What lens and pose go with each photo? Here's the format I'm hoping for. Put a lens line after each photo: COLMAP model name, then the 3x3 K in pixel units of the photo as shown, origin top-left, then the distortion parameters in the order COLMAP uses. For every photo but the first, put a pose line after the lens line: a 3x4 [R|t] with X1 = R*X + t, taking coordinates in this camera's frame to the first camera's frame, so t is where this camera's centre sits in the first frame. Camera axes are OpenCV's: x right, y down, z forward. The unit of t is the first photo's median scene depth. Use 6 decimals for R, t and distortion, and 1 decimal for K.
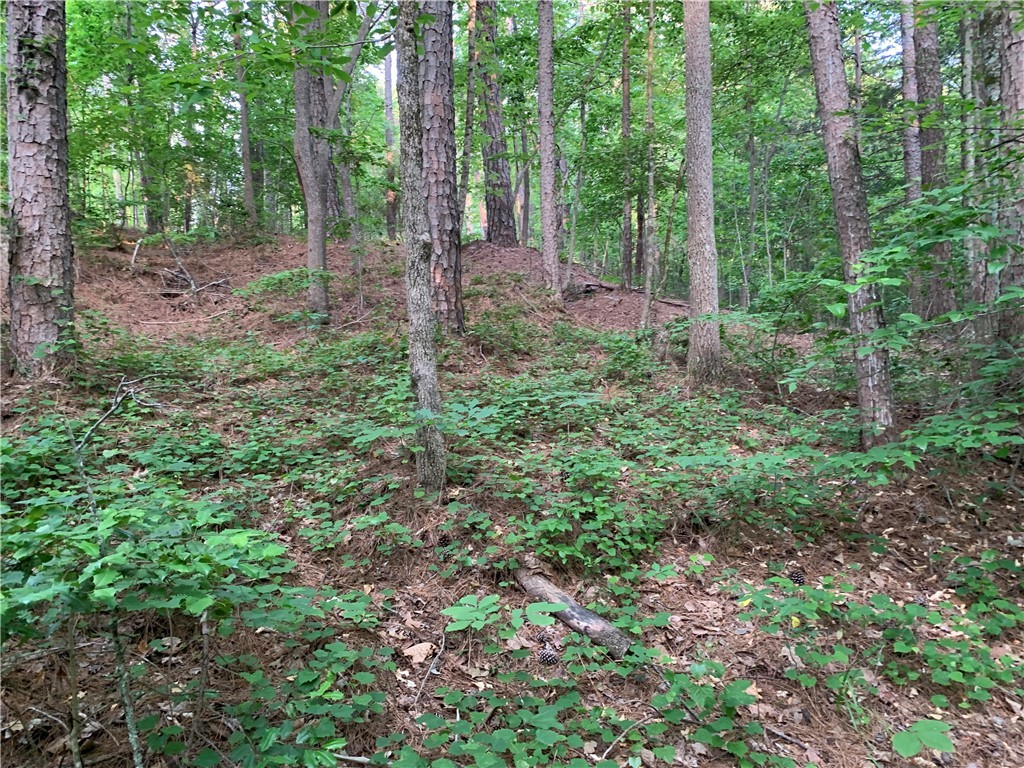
lens RADIAL K [[781.2, 0, 507.1], [0, 781.2, 386.4], [0, 0, 1]] dist [0.037577, -0.008372]
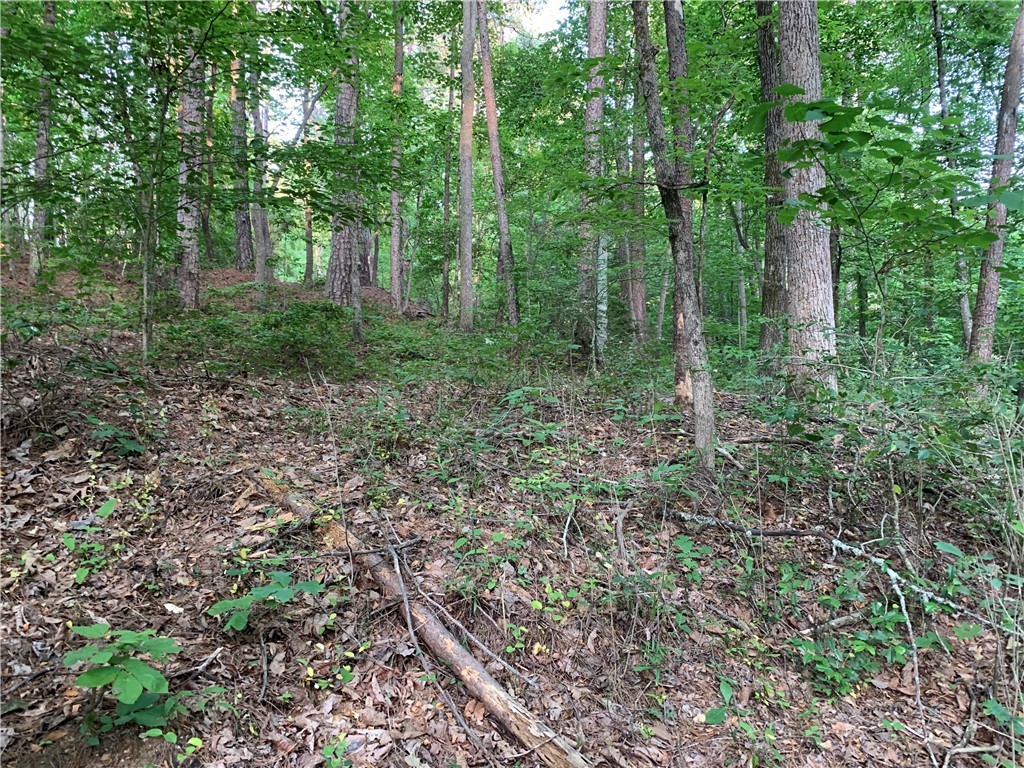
lens RADIAL K [[781.2, 0, 516.3], [0, 781.2, 386.4], [0, 0, 1]] dist [0.037577, -0.008372]
pose [[0.974837, 0.038938, 0.219490, -0.042623], [-0.022349, 0.996737, -0.077563, 0.133142], [-0.221794, 0.070706, 0.972527, -0.535688]]
